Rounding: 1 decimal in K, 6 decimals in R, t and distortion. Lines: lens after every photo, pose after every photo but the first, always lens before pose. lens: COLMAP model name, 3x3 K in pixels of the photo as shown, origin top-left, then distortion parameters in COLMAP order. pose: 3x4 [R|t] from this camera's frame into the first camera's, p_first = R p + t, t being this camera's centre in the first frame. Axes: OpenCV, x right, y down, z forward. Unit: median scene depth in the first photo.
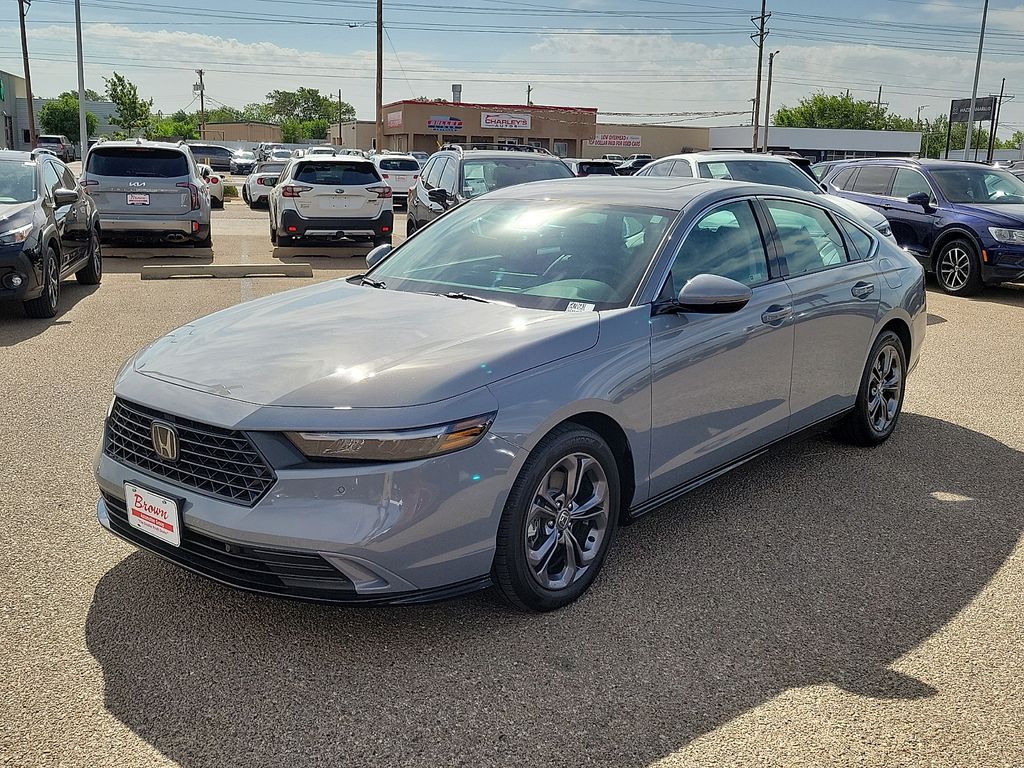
lens RADIAL K [[1046.7, 0, 498.0], [0, 1046.7, 362.6], [0, 0, 1]] dist [0.048981, -0.018471]
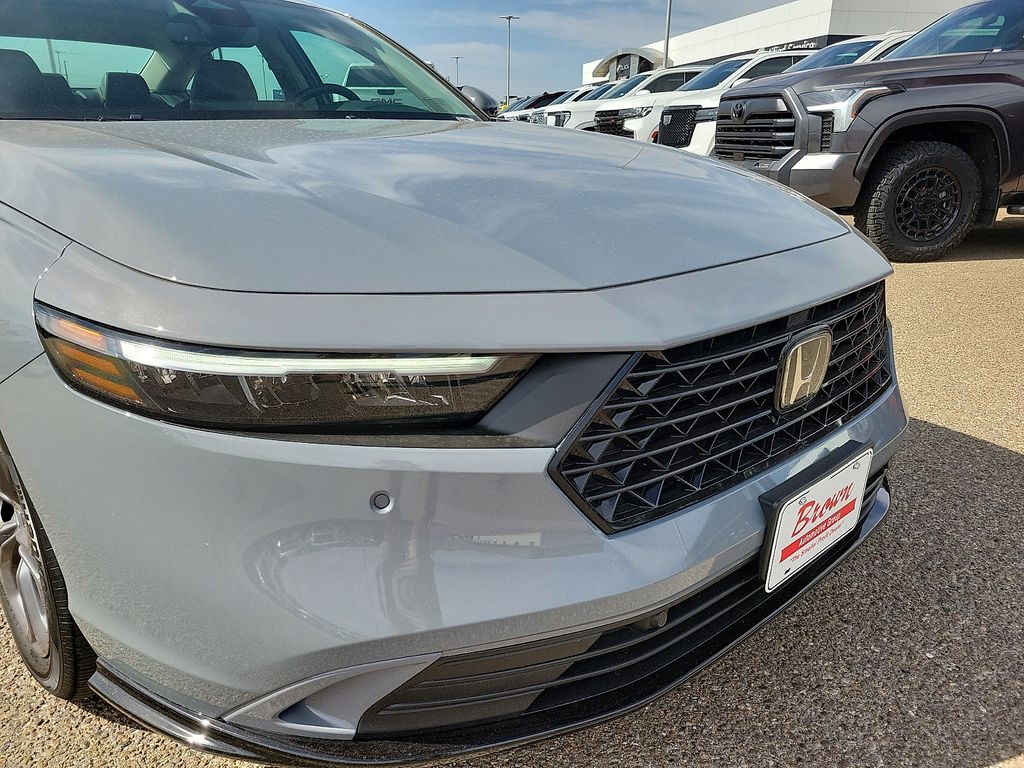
lens RADIAL K [[810.2, 0, 512.0], [0, 810.2, 384.0], [0, 0, 1]] dist [0.014955, 0.000976]
pose [[0.061955, -0.320476, 0.945228, -0.258188], [0.190592, 0.933419, 0.303980, -0.021492], [-0.979712, 0.161320, 0.118910, 0.416539]]
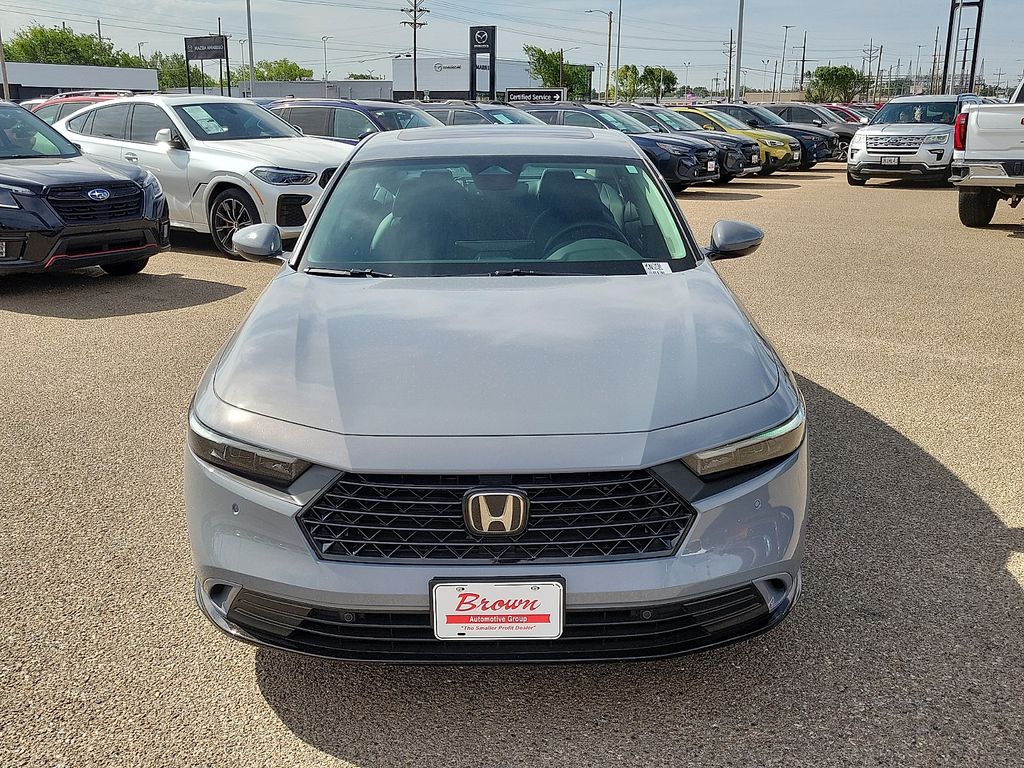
lens RADIAL K [[1046.7, 0, 498.0], [0, 1046.7, 362.6], [0, 0, 1]] dist [0.048981, -0.018471]
pose [[0.738819, -0.180192, 0.649367, -0.298497], [0.142476, 0.983574, 0.110828, -0.042850], [-0.658671, 0.010637, 0.752356, 0.167911]]
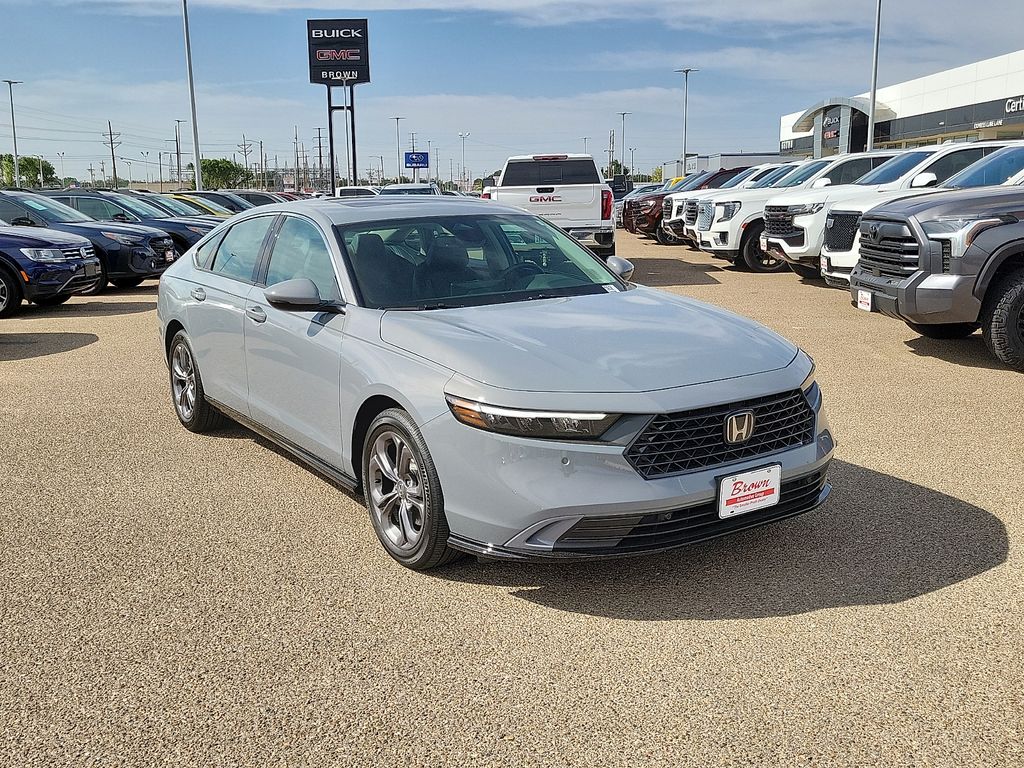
lens RADIAL K [[1046.7, 0, 498.0], [0, 1046.7, 362.6], [0, 0, 1]] dist [0.048981, -0.018471]
pose [[0.240229, -0.180210, 0.953842, -0.554462], [0.204911, 0.969889, 0.131634, -0.074747], [-0.948842, 0.163831, 0.269922, 0.356540]]
